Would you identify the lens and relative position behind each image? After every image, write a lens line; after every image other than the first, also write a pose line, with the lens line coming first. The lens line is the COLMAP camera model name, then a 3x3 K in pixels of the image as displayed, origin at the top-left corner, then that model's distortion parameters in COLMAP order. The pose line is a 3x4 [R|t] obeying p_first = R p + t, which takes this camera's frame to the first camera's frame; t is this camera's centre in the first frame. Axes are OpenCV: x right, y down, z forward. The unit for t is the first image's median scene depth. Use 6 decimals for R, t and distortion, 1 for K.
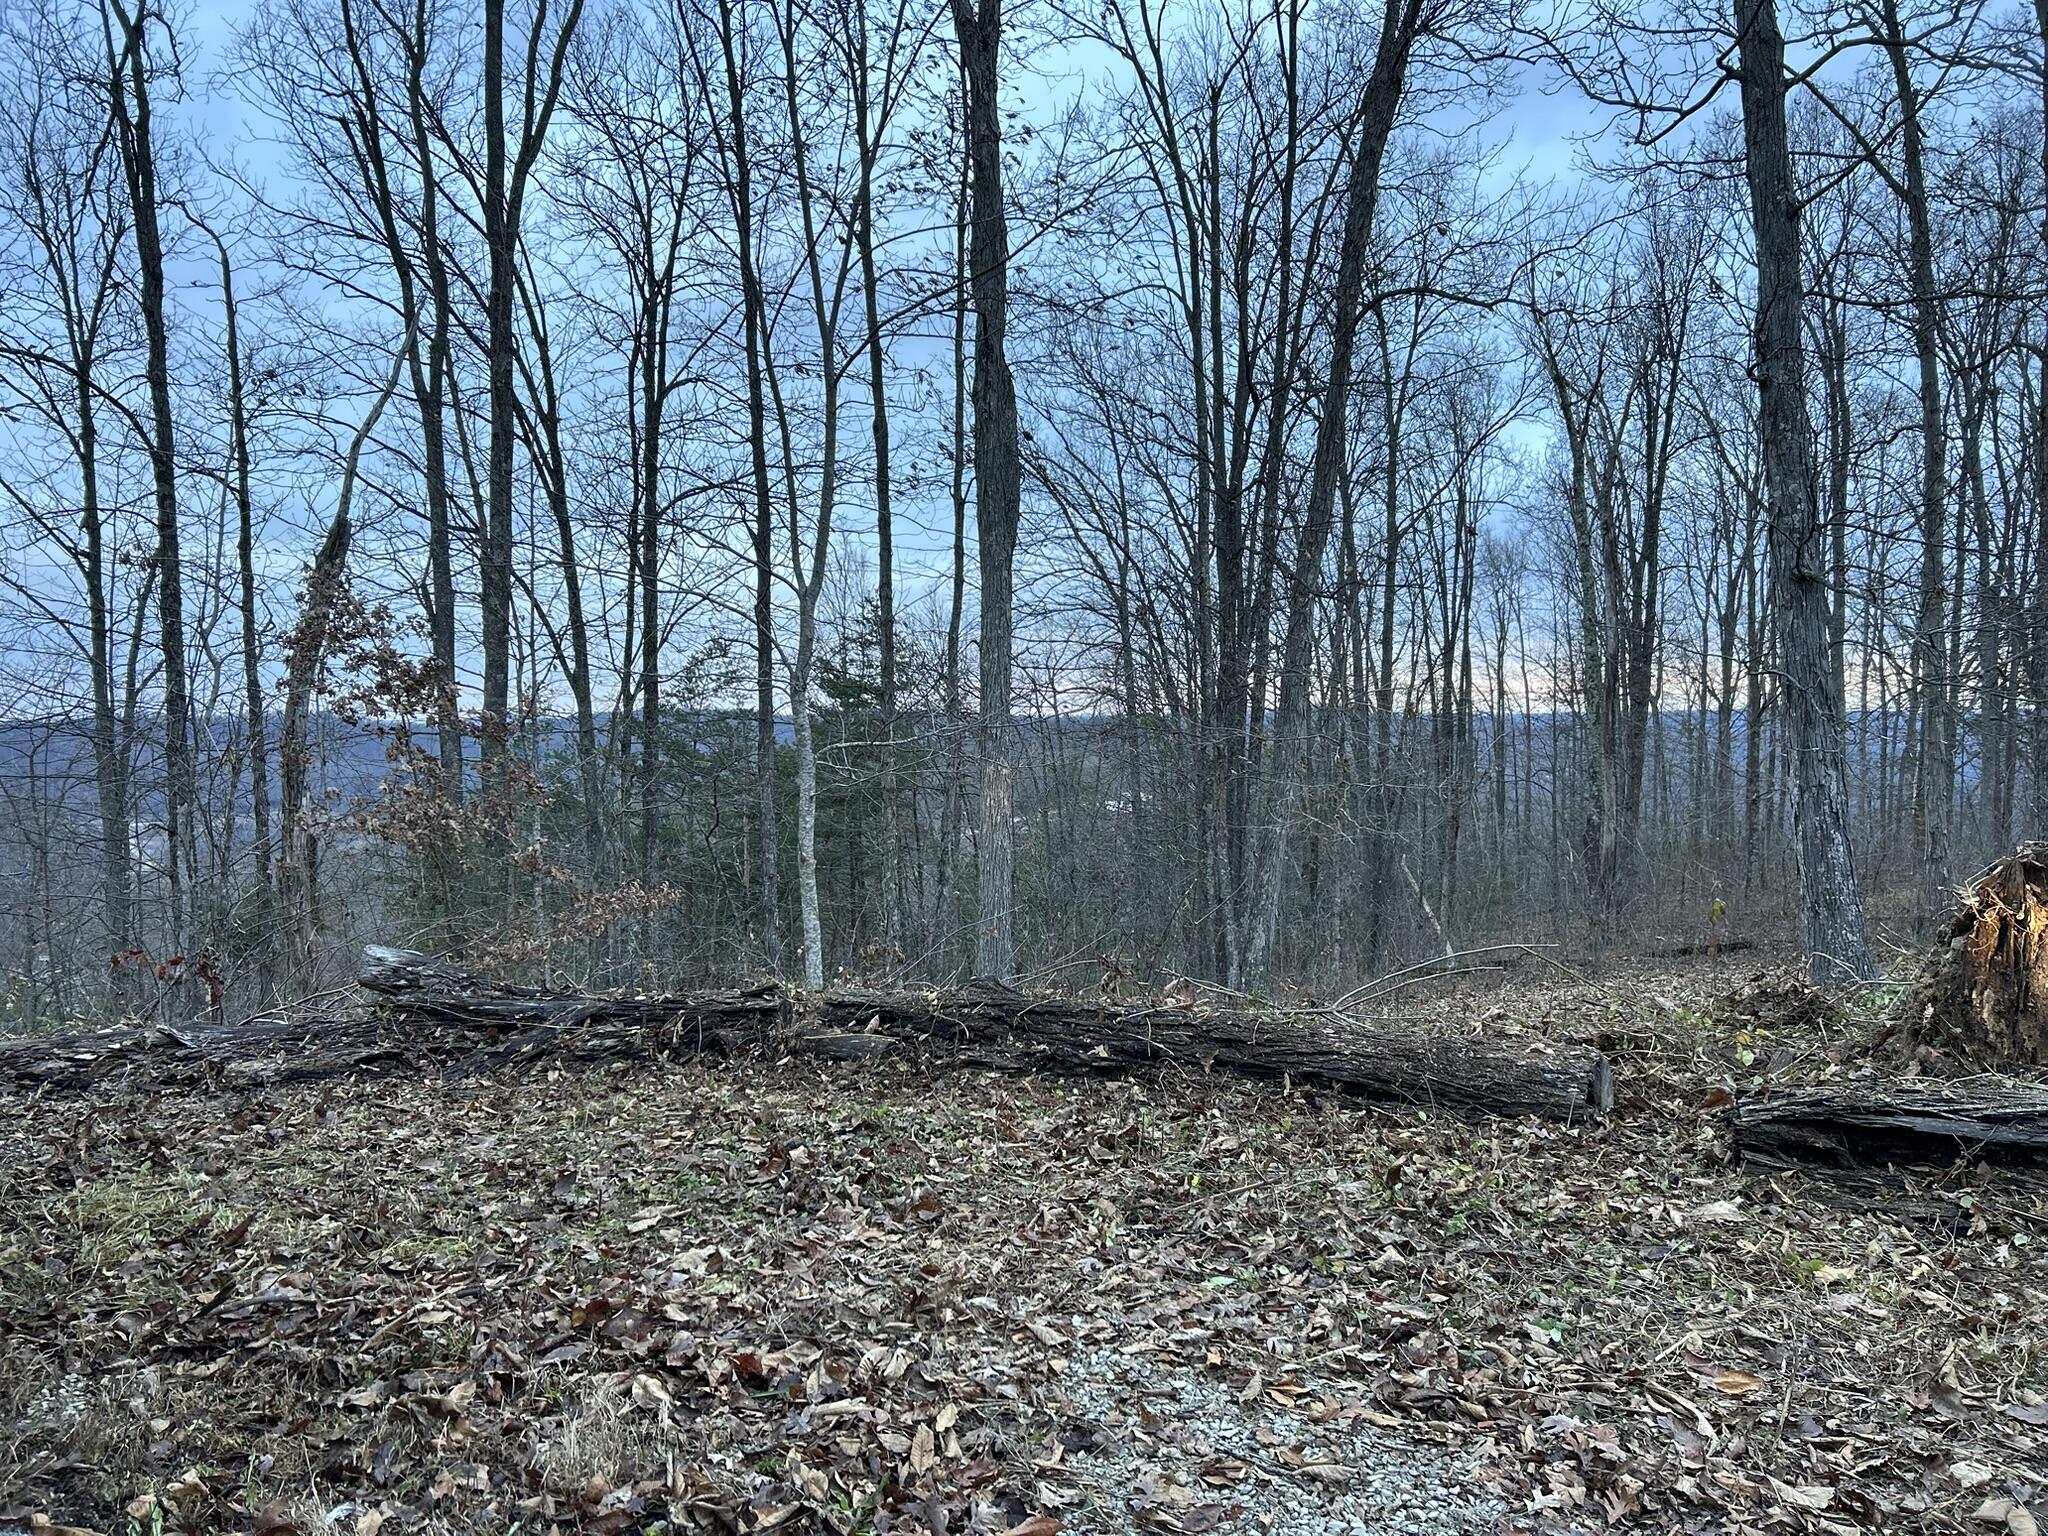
lens RADIAL K [[1527.6, 0, 1024.0], [0, 1527.6, 768.0], [0, 0, 1]] dist [0.046928, -0.054539]
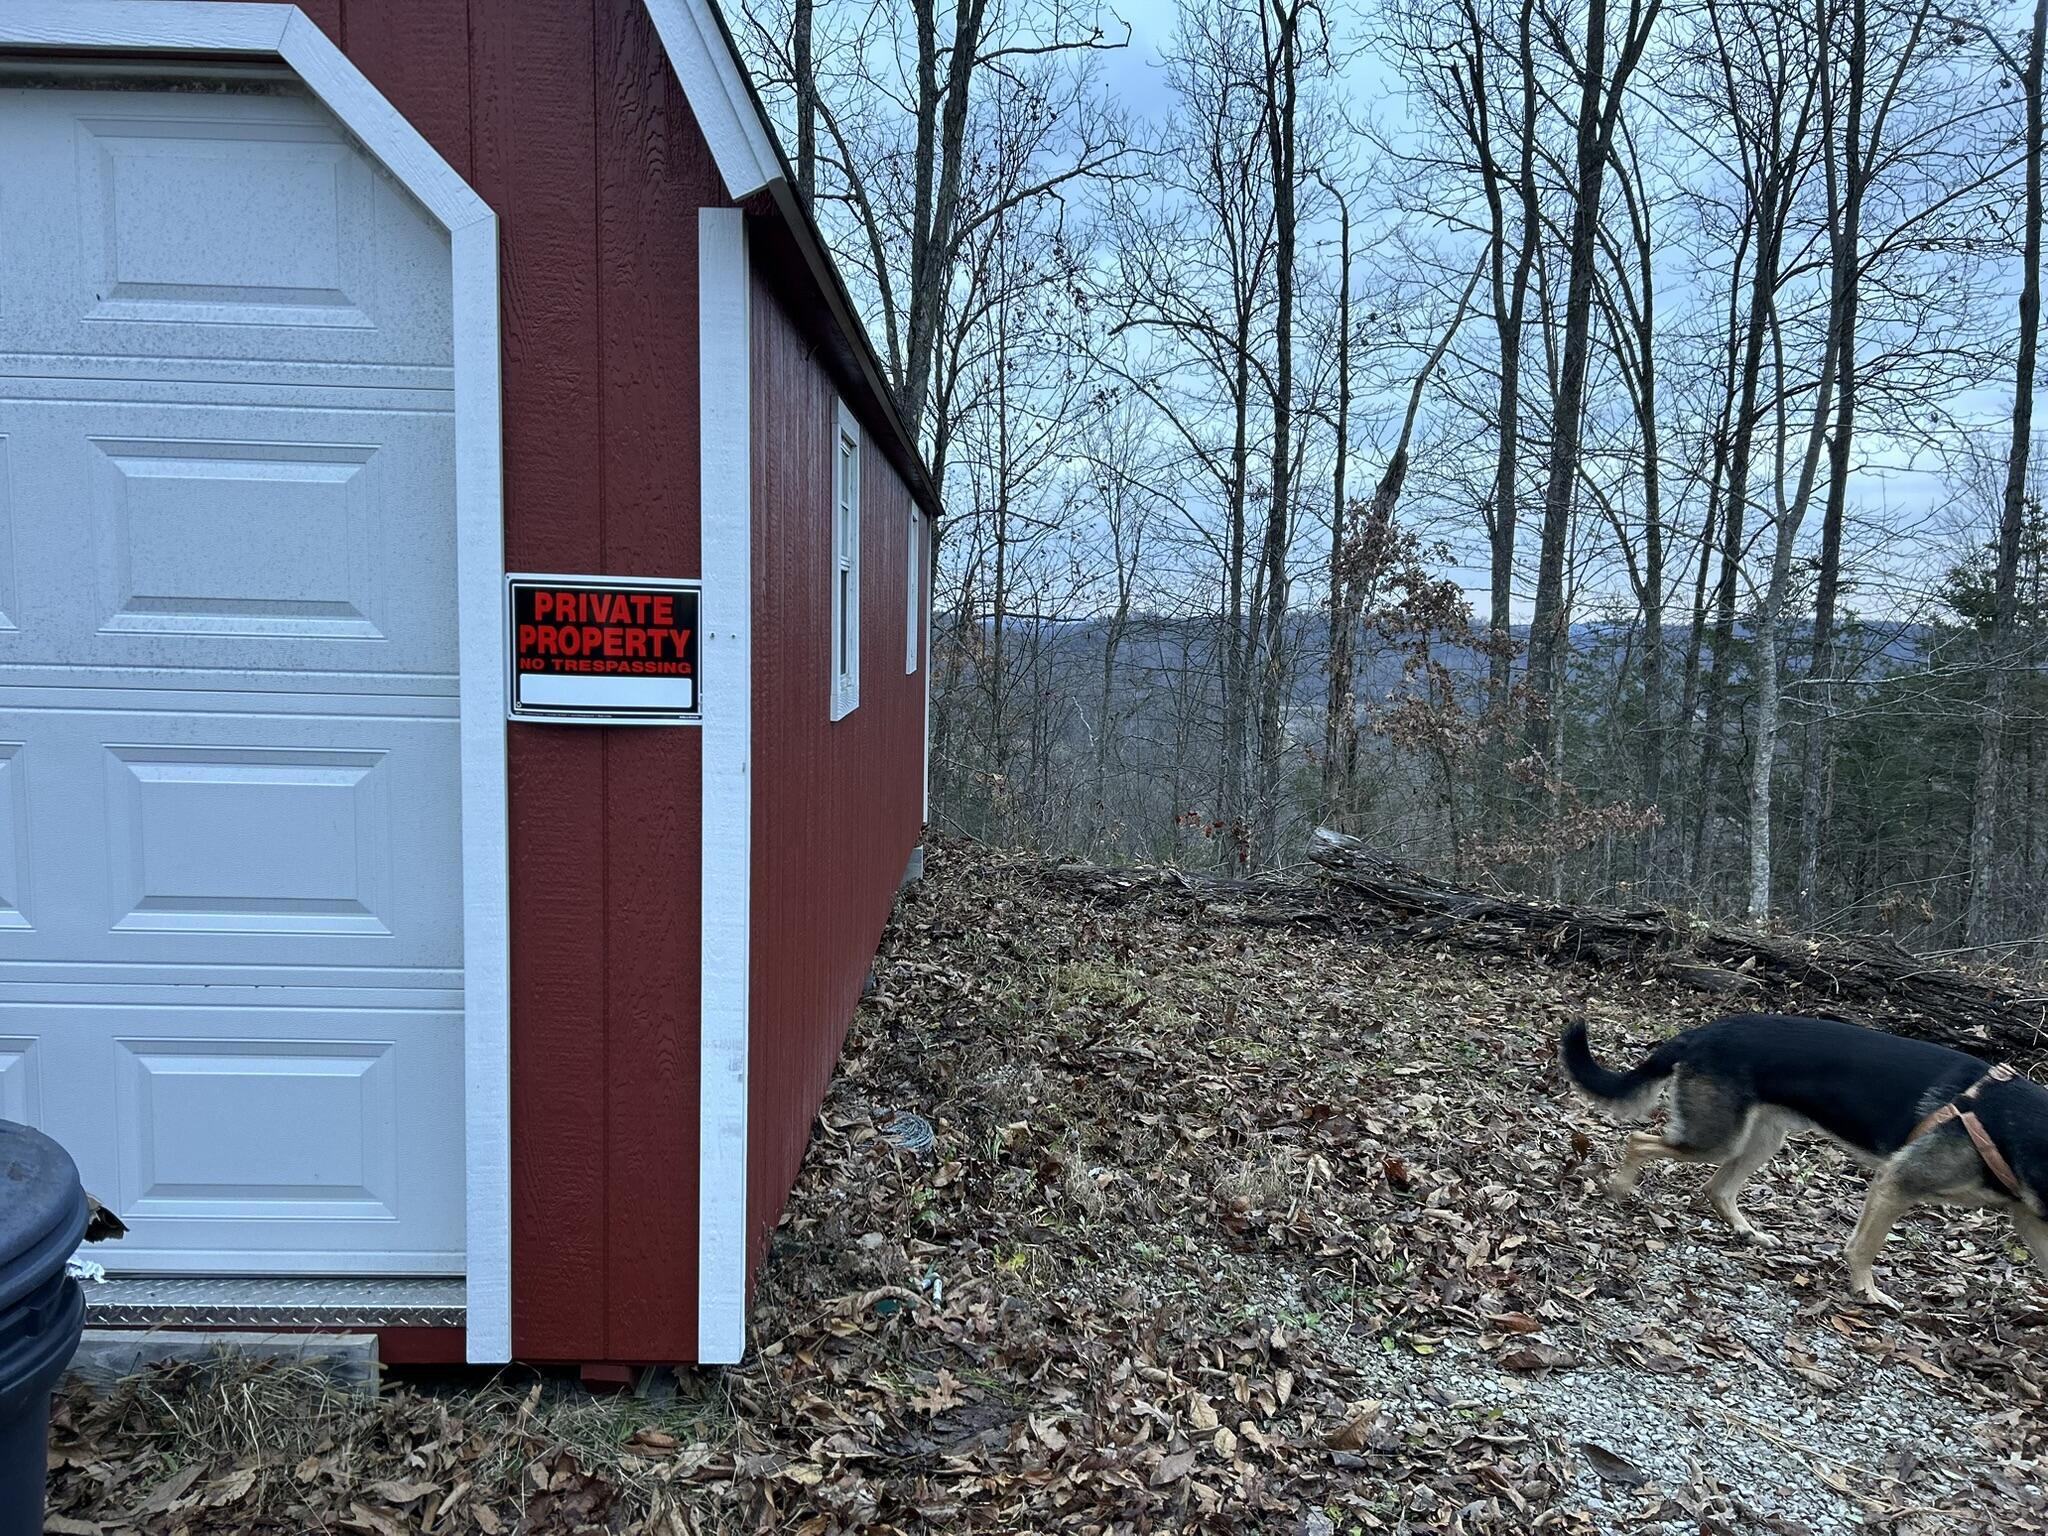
lens RADIAL K [[1510.0, 0, 1000.7], [0, 1510.0, 794.4], [0, 0, 1]] dist [0.022837, -0.025246]
pose [[0.758359, 0.104100, -0.643471, 0.155721], [-0.052313, 0.993701, 0.099107, -0.018128], [0.649735, -0.041497, 0.759027, -0.081803]]
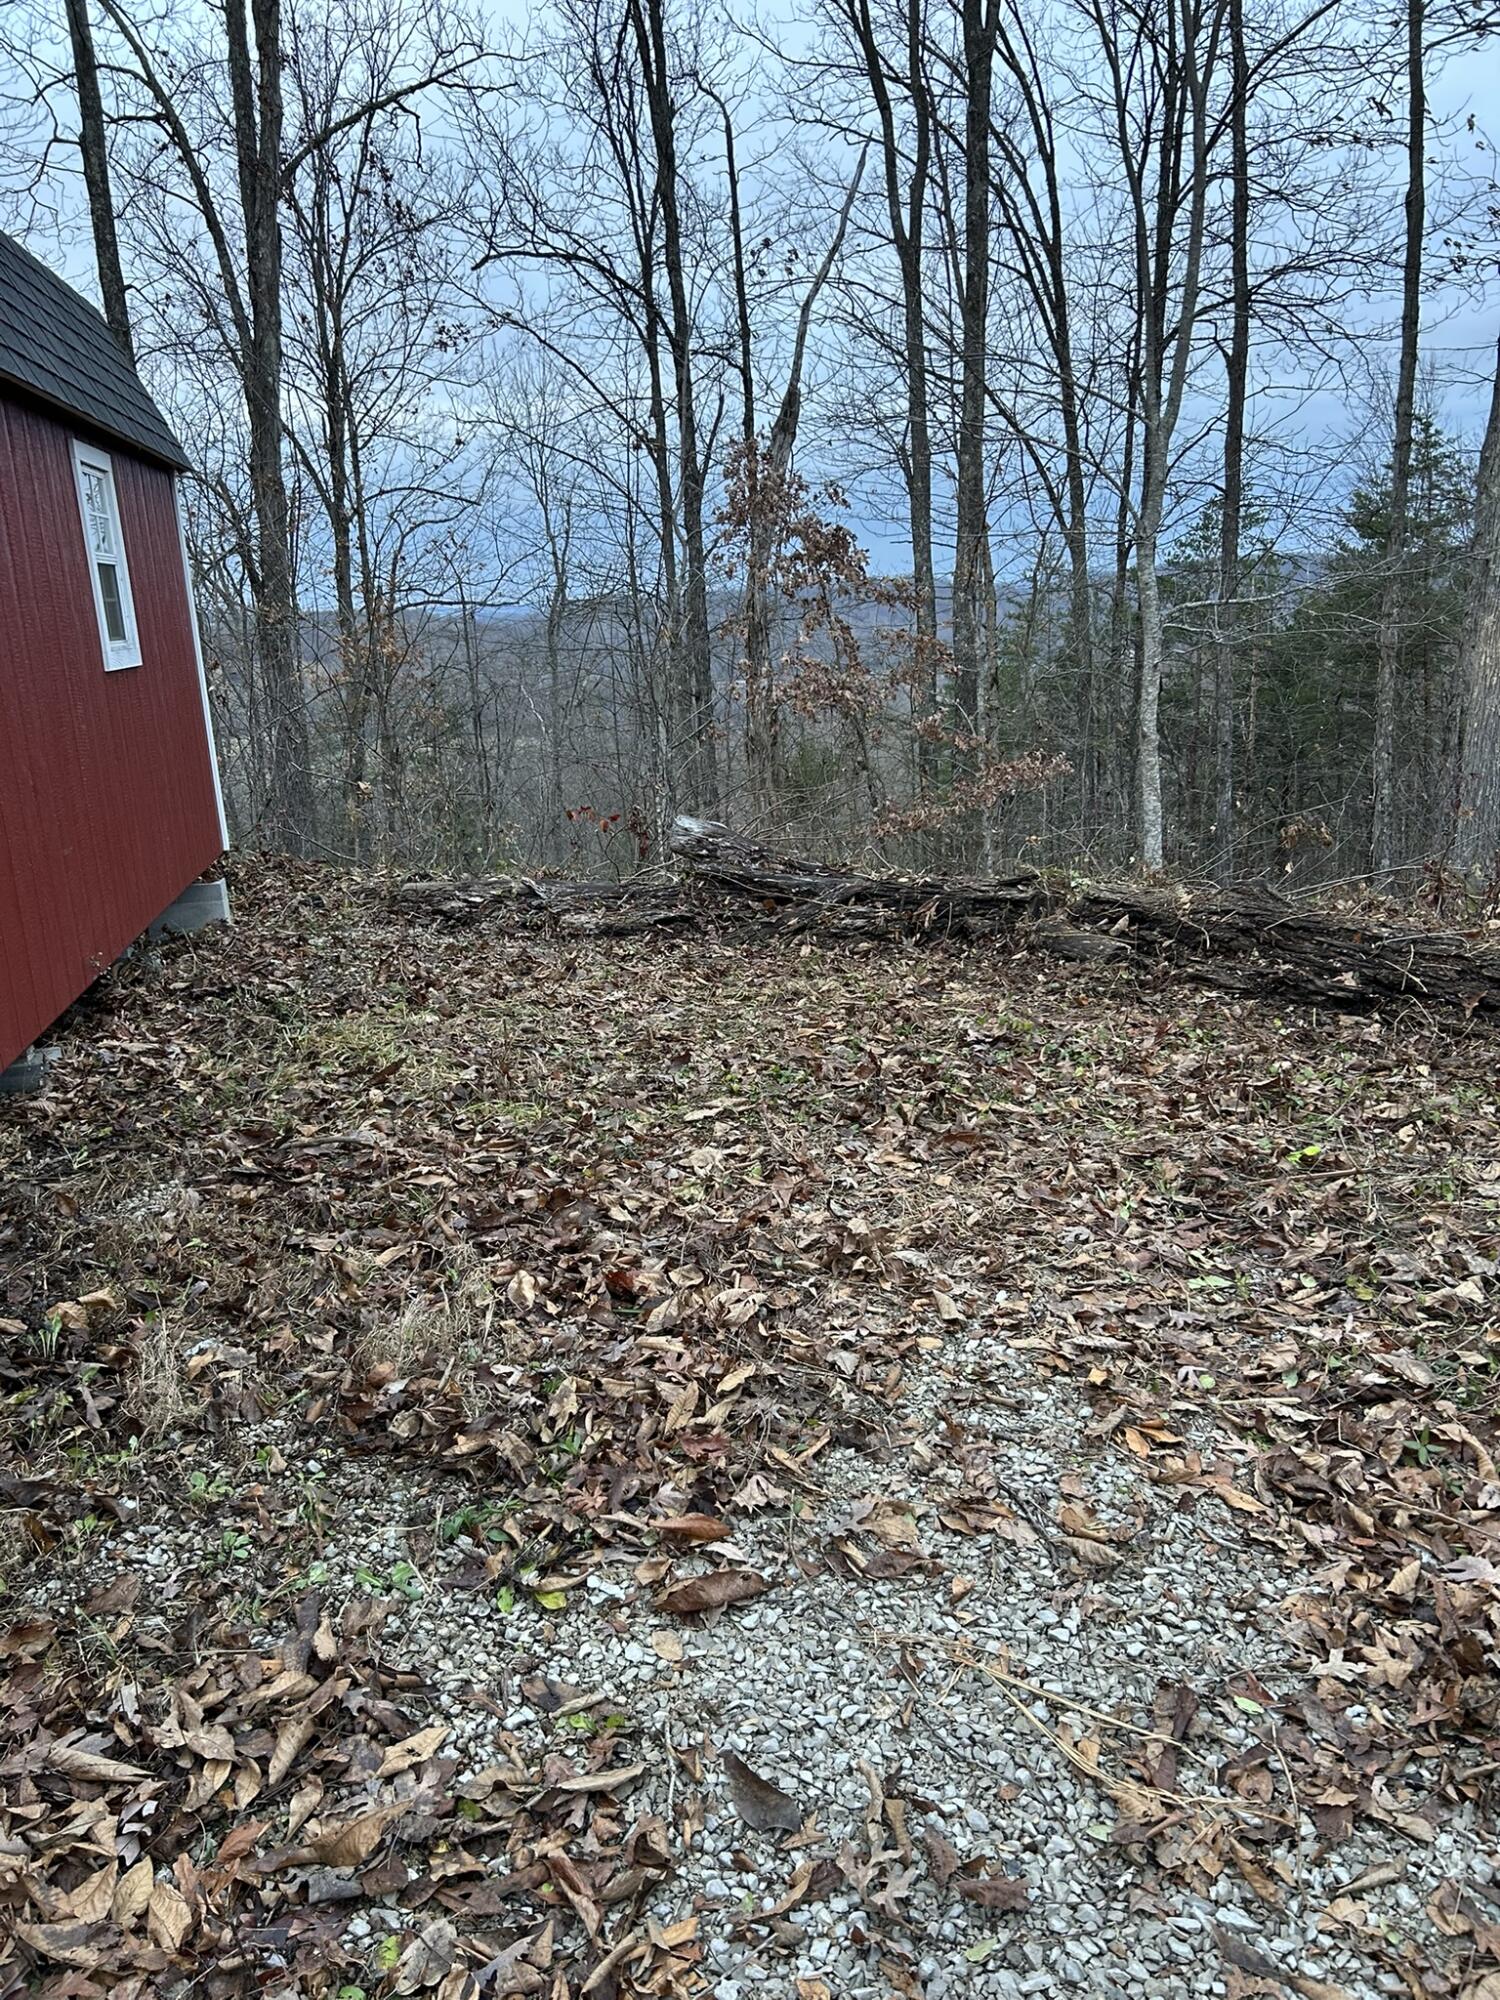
lens RADIAL K [[1491.8, 0, 745.9], [0, 1491.8, 1009.4], [0, 0, 1]] dist [0.046928, -0.054539]
pose [[0.863801, 0.103136, -0.493164, 0.151230], [0.022932, 0.969762, 0.242973, -0.007555], [0.503311, -0.221190, 0.835316, 0.113301]]
